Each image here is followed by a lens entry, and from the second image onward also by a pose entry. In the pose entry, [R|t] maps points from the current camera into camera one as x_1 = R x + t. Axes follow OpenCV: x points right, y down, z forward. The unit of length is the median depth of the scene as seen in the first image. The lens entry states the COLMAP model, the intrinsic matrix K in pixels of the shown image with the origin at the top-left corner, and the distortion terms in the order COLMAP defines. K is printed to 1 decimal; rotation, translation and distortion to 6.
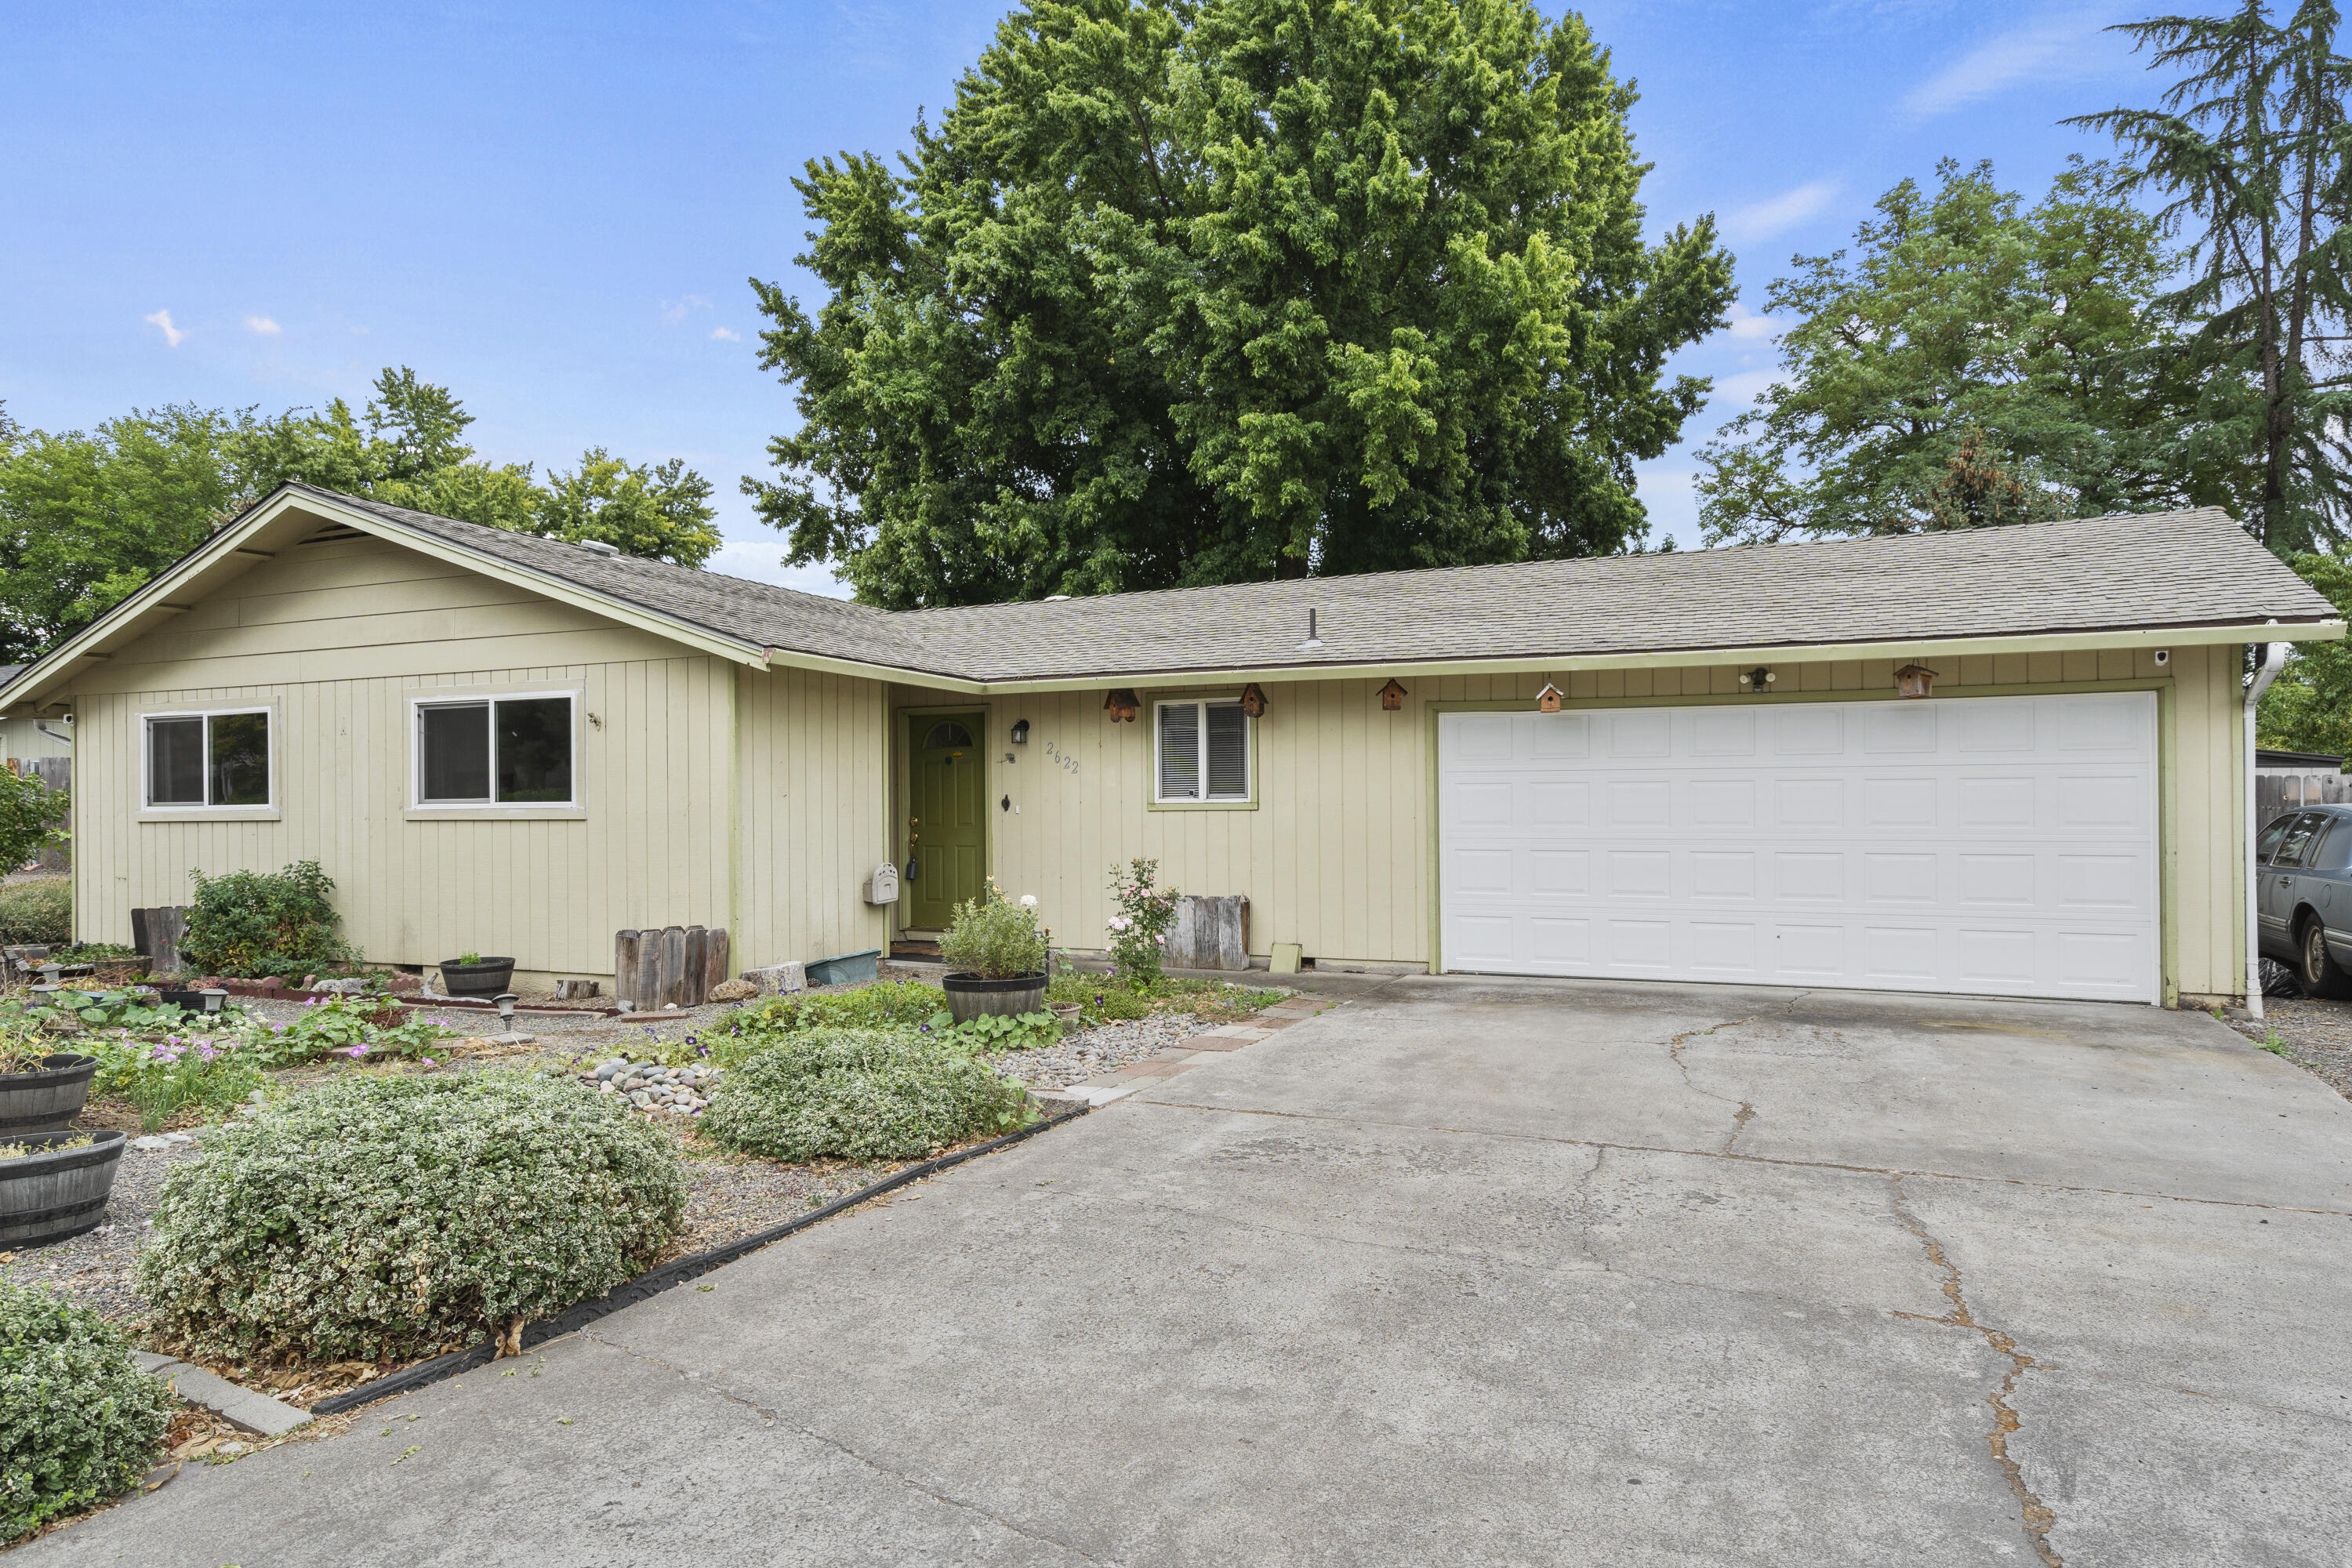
lens RADIAL K [[1407.7, 0, 1175.9], [0, 1407.7, 812.9], [0, 0, 1]] dist [0.010844, -0.000646]
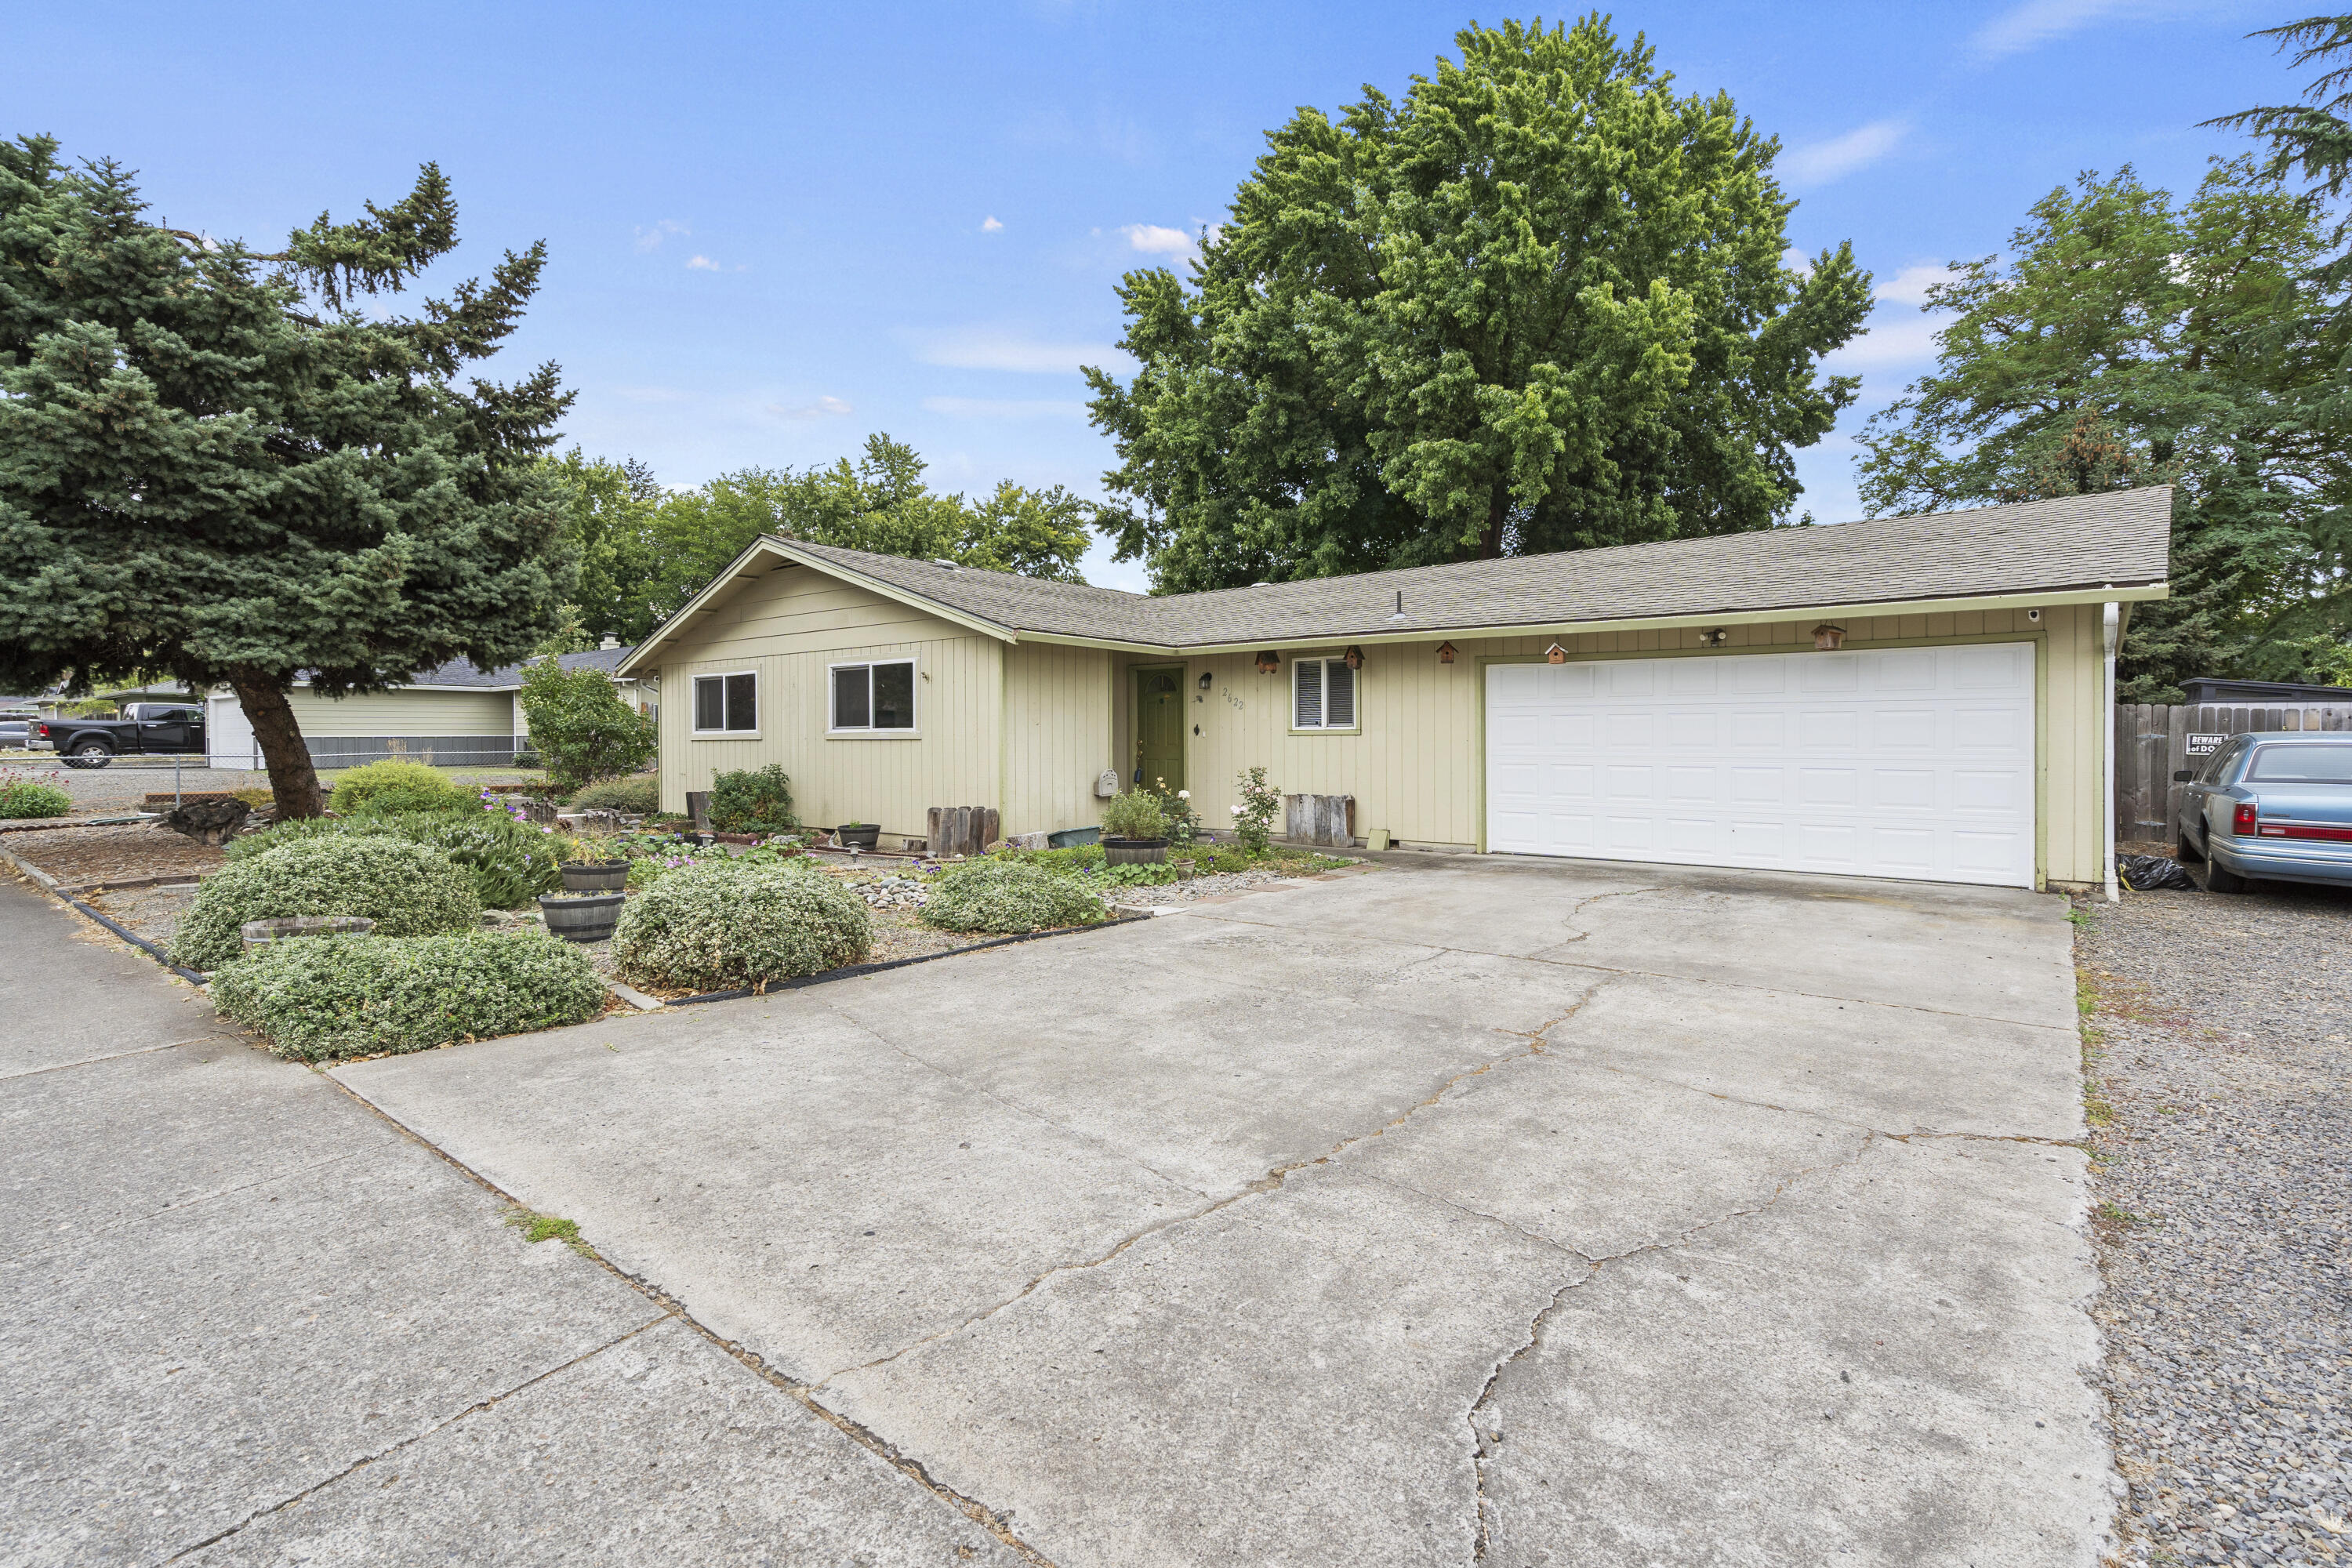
lens RADIAL K [[1099.7, 0, 1173.7], [0, 1099.7, 756.8], [0, 0, 1]] dist [-0.003632, 0.001830]
pose [[0.967575, 0.008071, -0.252455, 0.097266], [-0.004642, 0.999889, 0.014176, 0.003165], [0.252542, -0.012544, 0.967505, -0.073042]]
